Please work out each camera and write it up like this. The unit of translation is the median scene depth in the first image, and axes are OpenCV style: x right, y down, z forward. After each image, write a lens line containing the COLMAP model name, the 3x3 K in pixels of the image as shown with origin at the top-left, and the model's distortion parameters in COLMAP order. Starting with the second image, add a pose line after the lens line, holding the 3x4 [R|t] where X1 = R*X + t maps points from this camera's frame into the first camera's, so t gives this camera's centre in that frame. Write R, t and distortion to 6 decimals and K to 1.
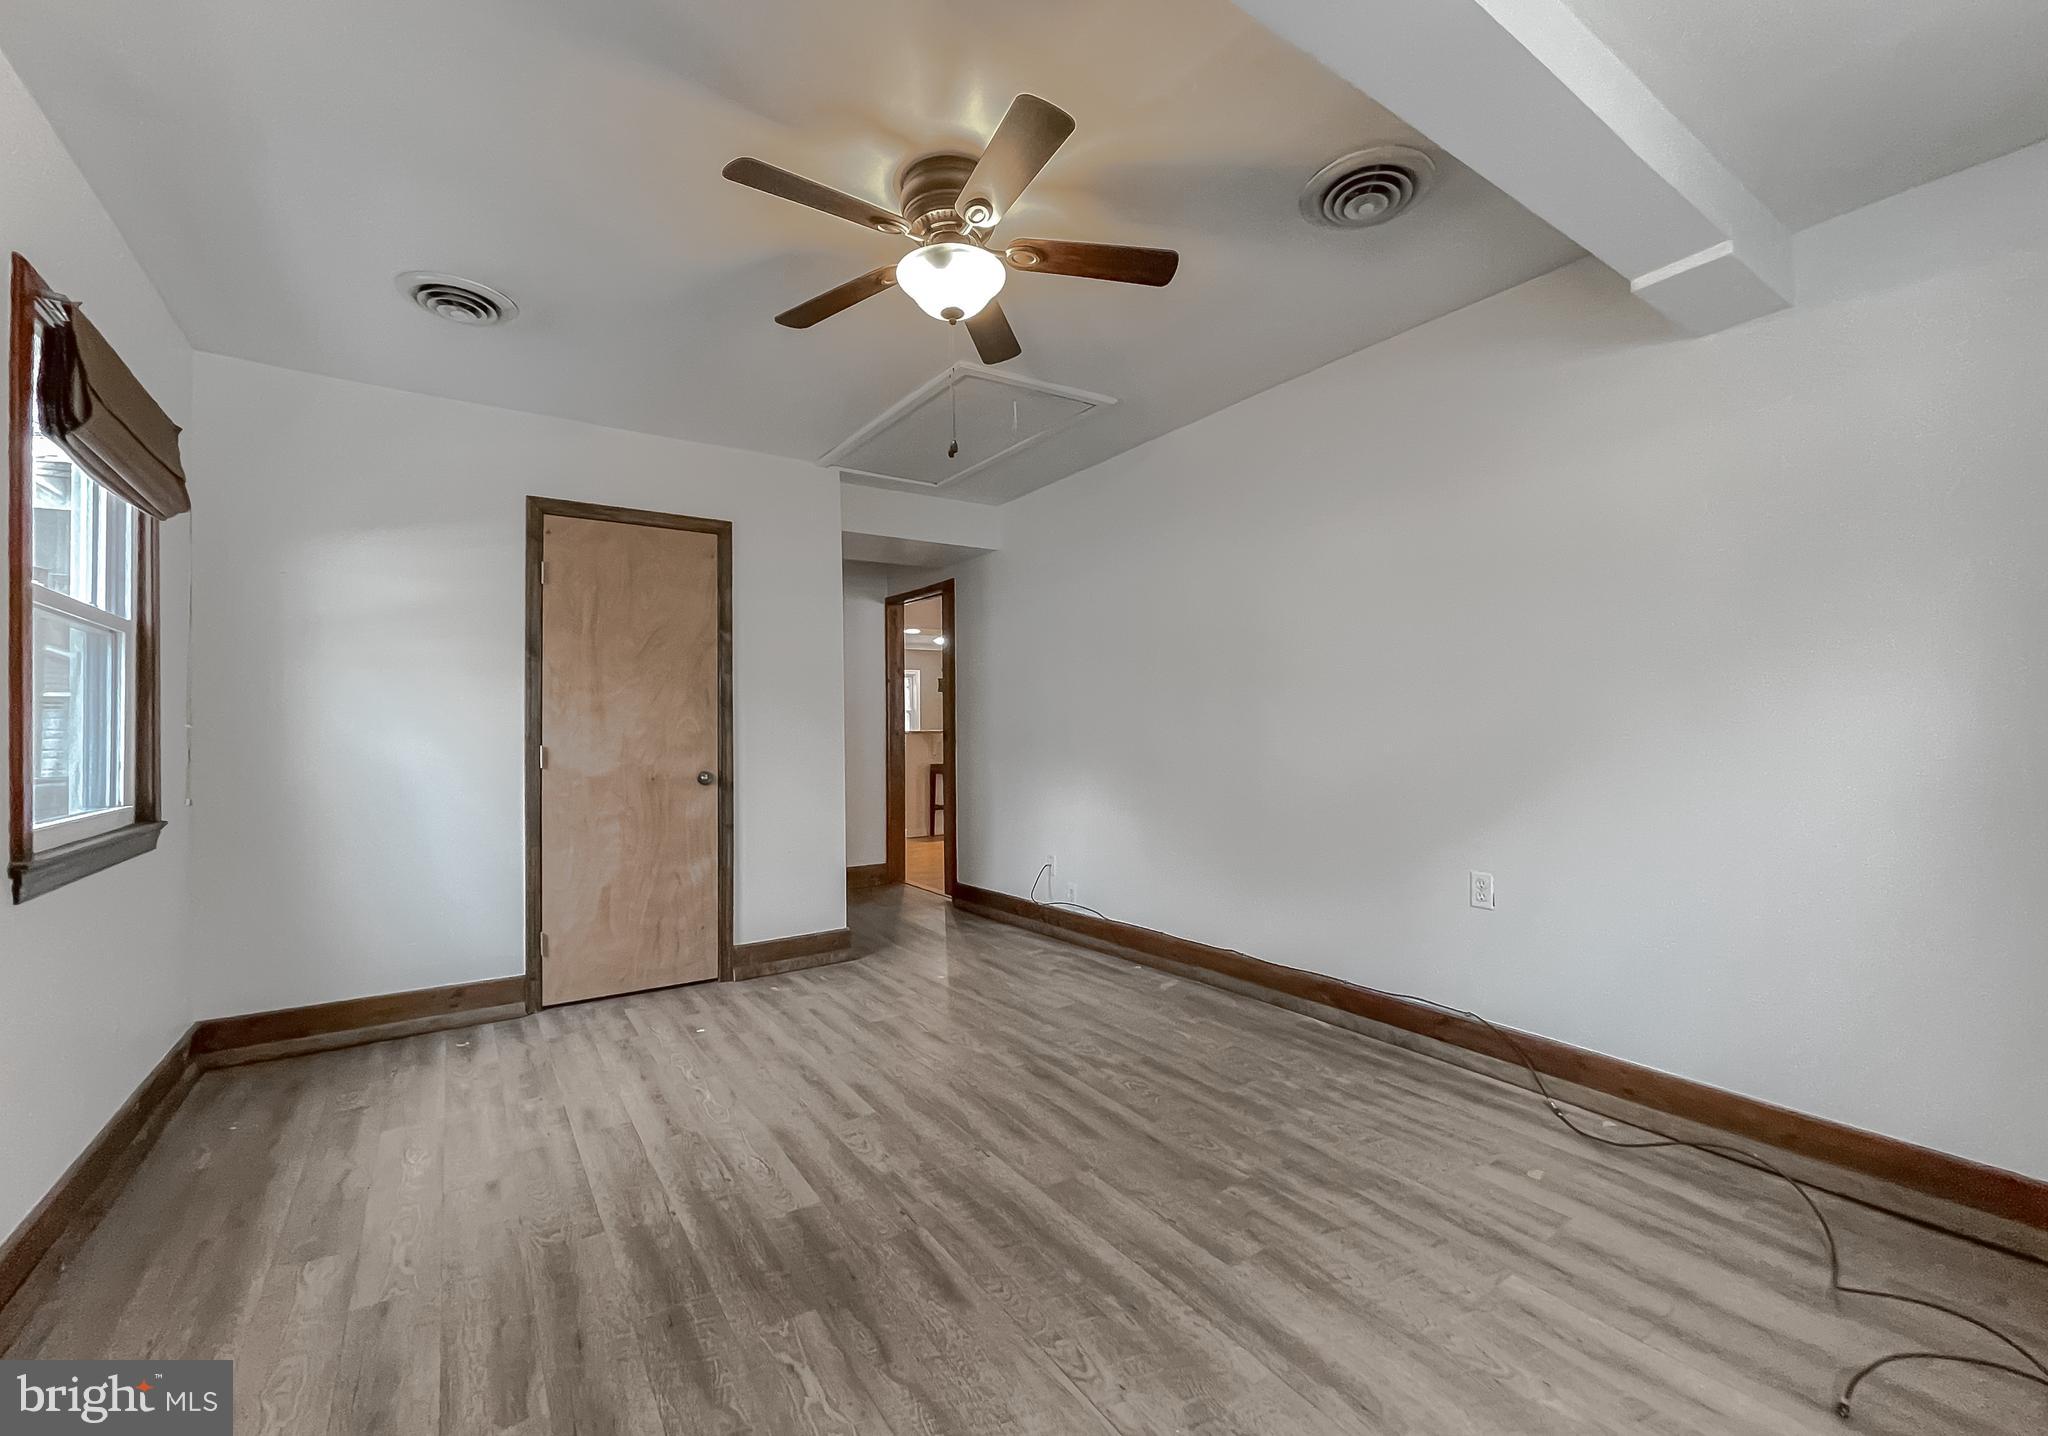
lens RADIAL K [[853.1, 0, 1018.6], [0, 853.1, 718.4], [0, 0, 1]] dist [-0.014433, 0.013569]
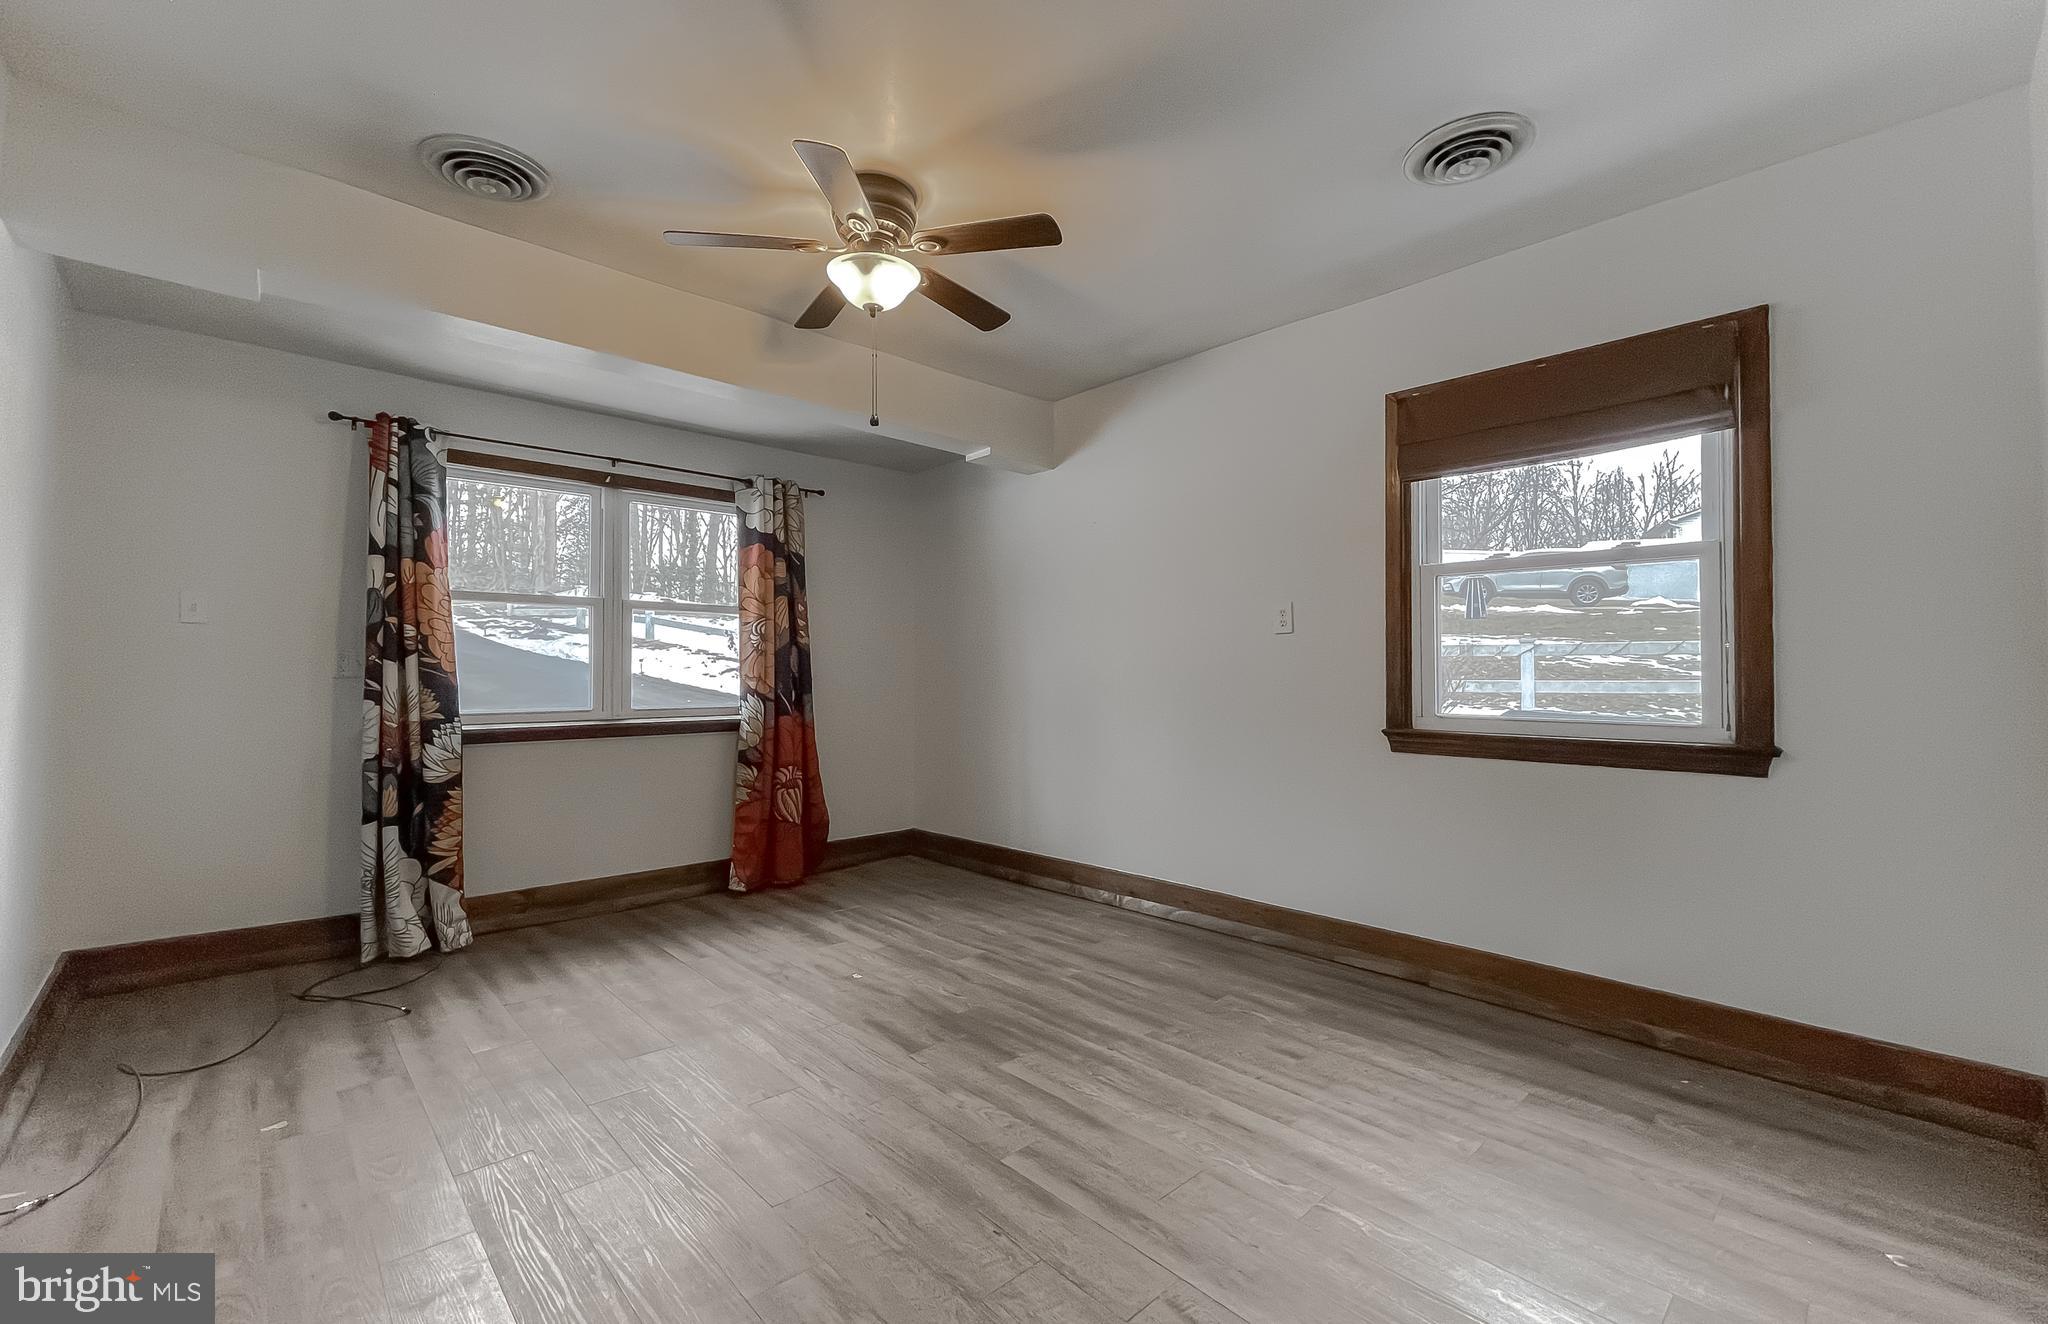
lens RADIAL K [[838.0, 0, 987.6], [0, 838.0, 651.7], [0, 0, 1]] dist [0.000838, 0.000087]
pose [[-0.992297, 0.013044, -0.123196, -0.051937], [0.017176, 0.999323, -0.032538, 0.025013], [0.122688, -0.034403, -0.991849, 1.312351]]
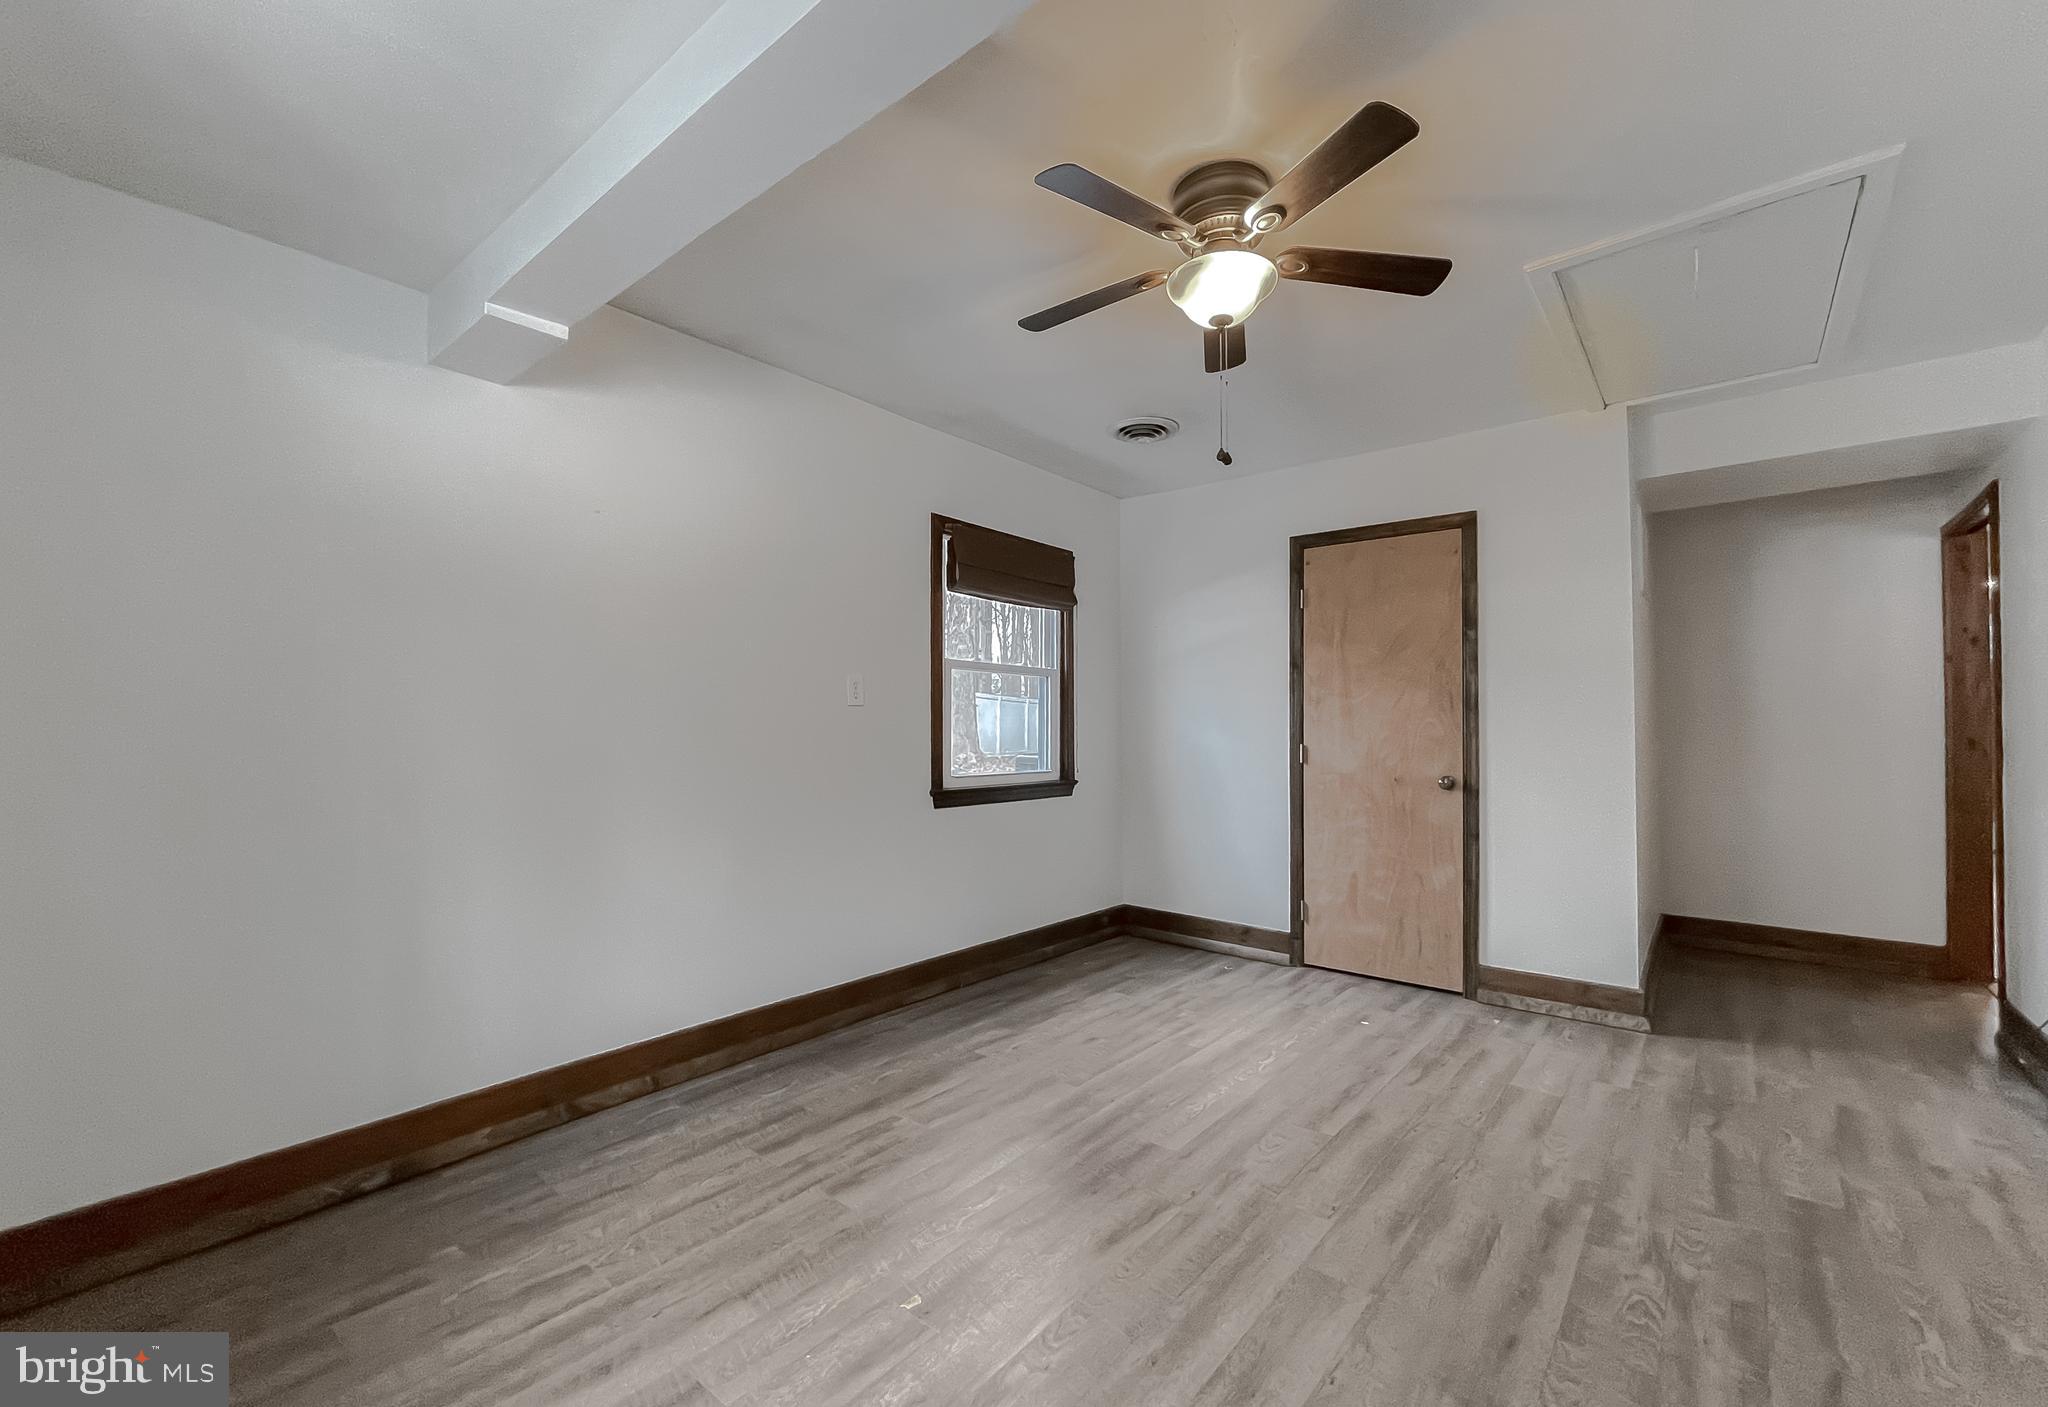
lens RADIAL K [[864.4, 0, 1024.0], [0, 864.4, 703.5], [0, 0, 1]] dist [-0.000491, 0.006079]
pose [[0.271268, -0.015527, -0.962379, 0.509307], [0.005637, 0.999878, -0.014543, -0.008867], [0.962487, -0.001480, 0.271322, 0.300641]]
